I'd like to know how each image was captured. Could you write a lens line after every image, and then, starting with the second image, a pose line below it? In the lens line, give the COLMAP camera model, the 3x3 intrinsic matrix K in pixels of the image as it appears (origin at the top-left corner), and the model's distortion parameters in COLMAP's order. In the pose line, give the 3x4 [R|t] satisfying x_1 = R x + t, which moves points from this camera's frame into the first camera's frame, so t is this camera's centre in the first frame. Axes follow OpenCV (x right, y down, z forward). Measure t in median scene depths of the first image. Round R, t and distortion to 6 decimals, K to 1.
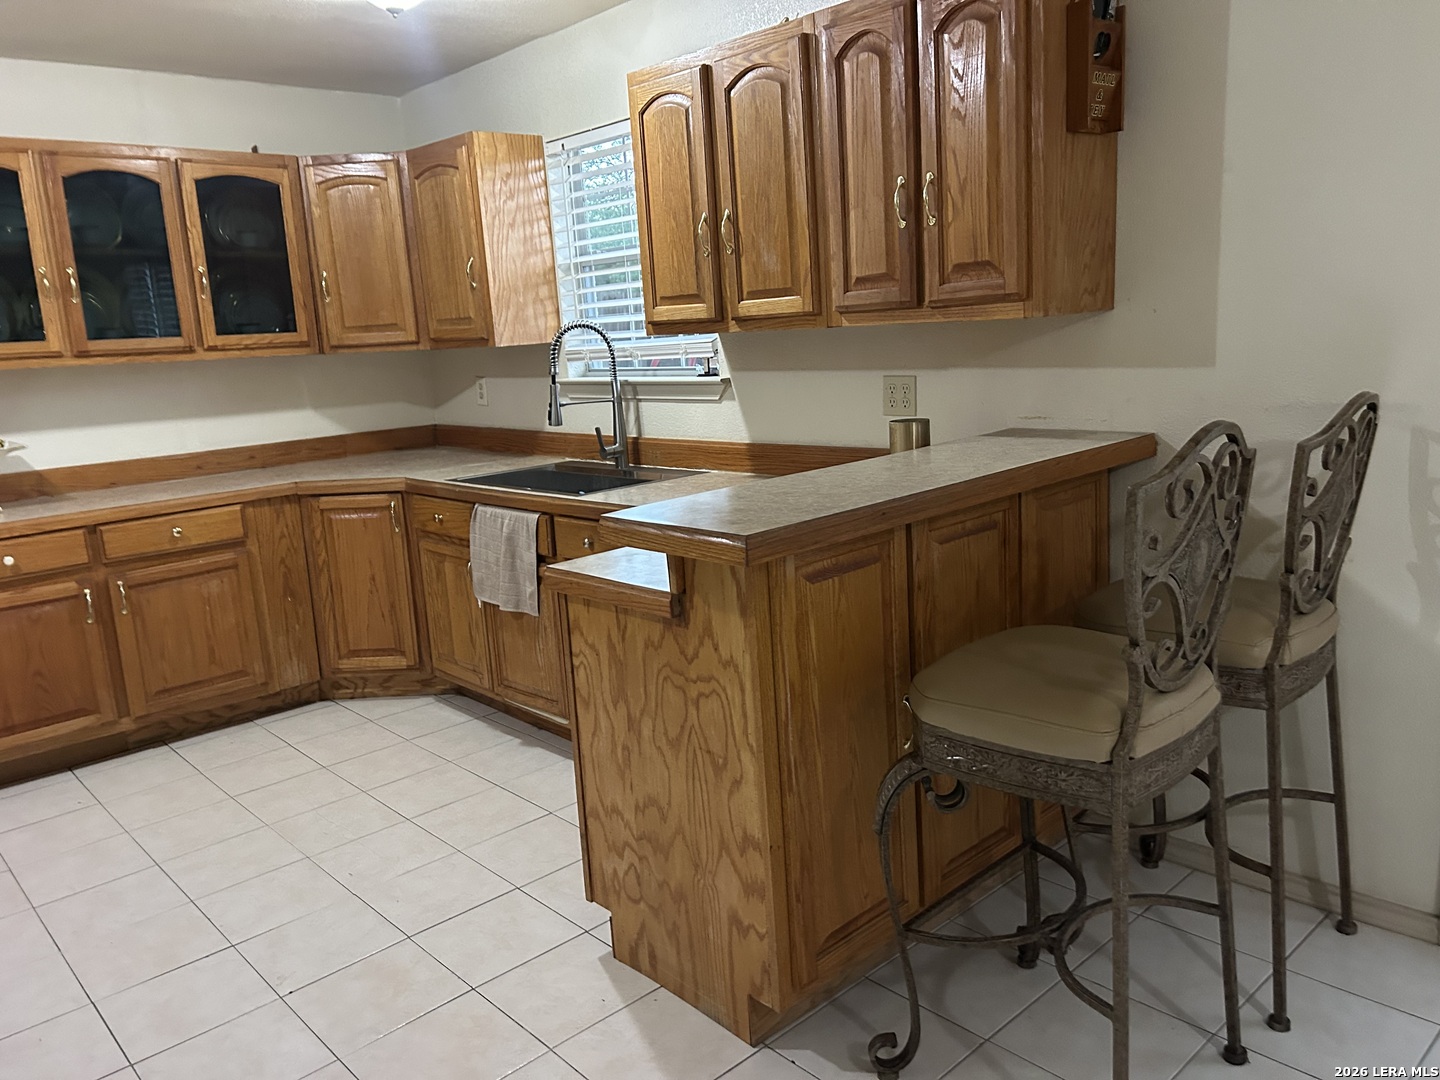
lens RADIAL K [[1090.2, 0, 723.6], [0, 1090.2, 532.2], [0, 0, 1]] dist [0.083137, -0.089532]
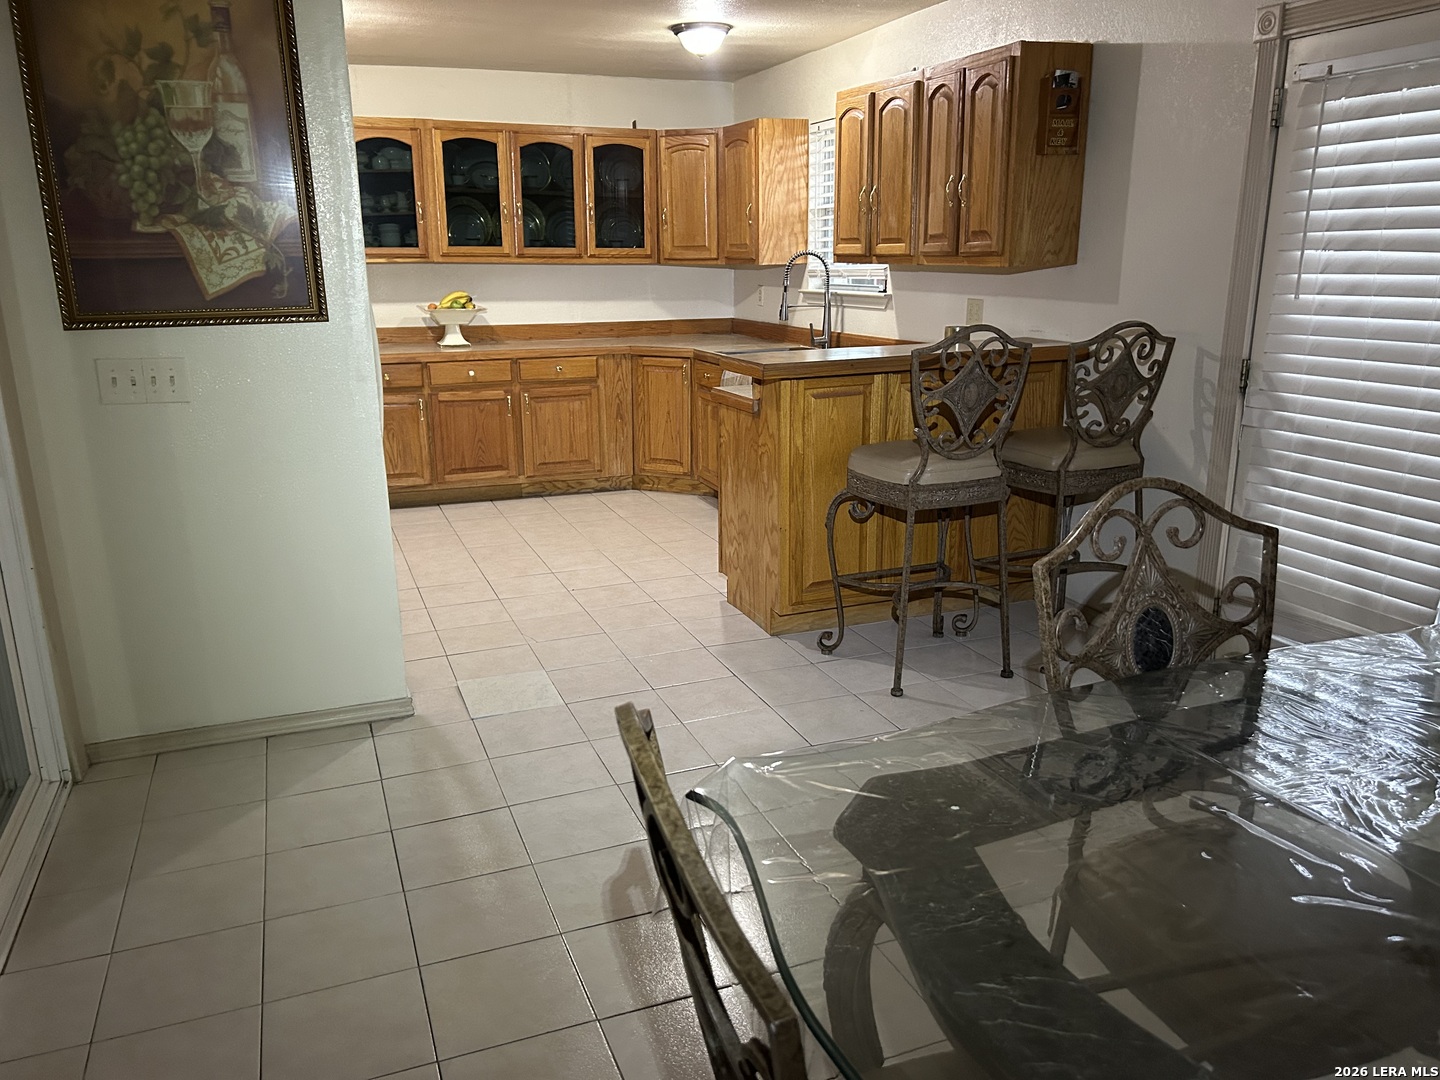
lens RADIAL K [[1096.6, 0, 716.1], [0, 1096.6, 542.0], [0, 0, 1]] dist [0.058908, -0.052000]
pose [[0.931225, 0.142521, -0.335422, 0.302951], [-0.114844, 0.988229, 0.101061, 0.060890], [0.345877, -0.055589, 0.936632, -0.458279]]
